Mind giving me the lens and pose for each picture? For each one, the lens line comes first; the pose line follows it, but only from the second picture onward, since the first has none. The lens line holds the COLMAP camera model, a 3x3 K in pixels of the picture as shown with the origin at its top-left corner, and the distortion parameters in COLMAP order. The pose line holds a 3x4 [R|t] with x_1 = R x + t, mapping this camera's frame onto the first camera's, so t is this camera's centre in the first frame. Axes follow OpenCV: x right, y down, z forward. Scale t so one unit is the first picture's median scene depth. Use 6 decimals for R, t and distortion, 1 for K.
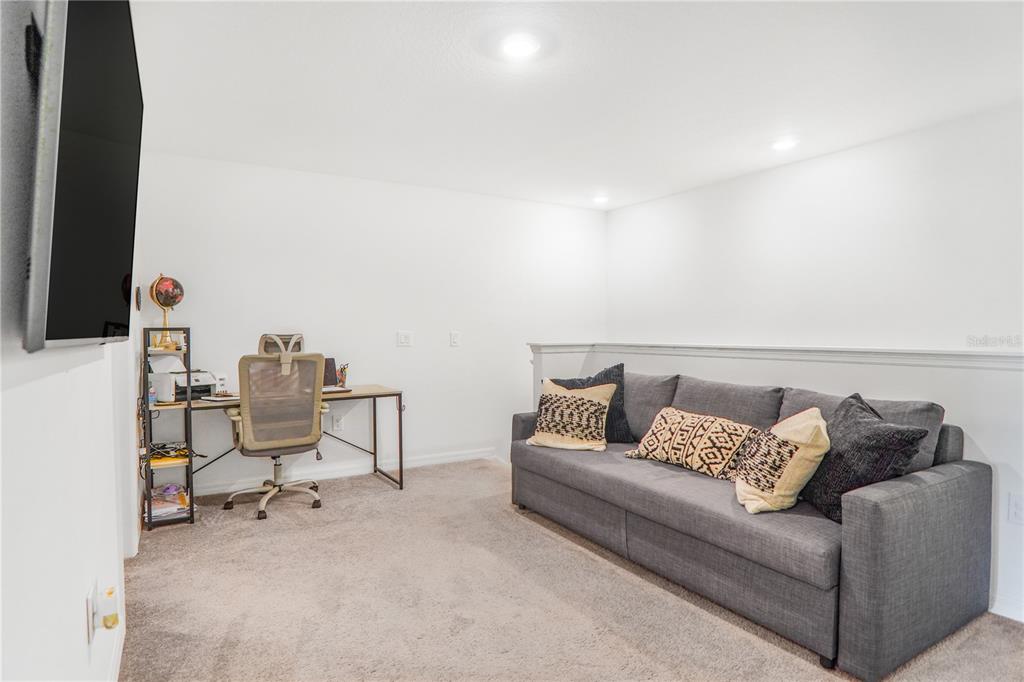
lens RADIAL K [[551.7, 0, 512.2], [0, 551.7, 338.0], [0, 0, 1]] dist [-0.004973, -0.000262]
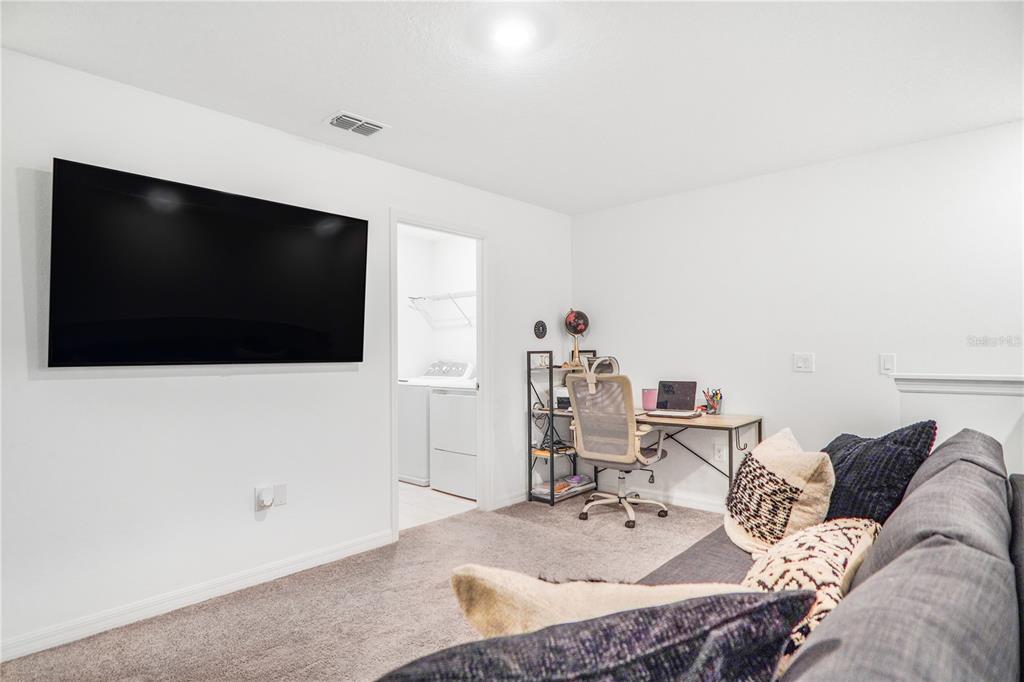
lens RADIAL K [[551.7, 0, 511.4], [0, 551.7, 348.1], [0, 0, 1]] dist [-0.004973, -0.000262]
pose [[0.301563, -0.005492, -0.953430, 0.585844], [-0.005655, 0.999956, -0.007549, -0.014413], [0.953429, 0.007668, 0.301518, 0.517371]]
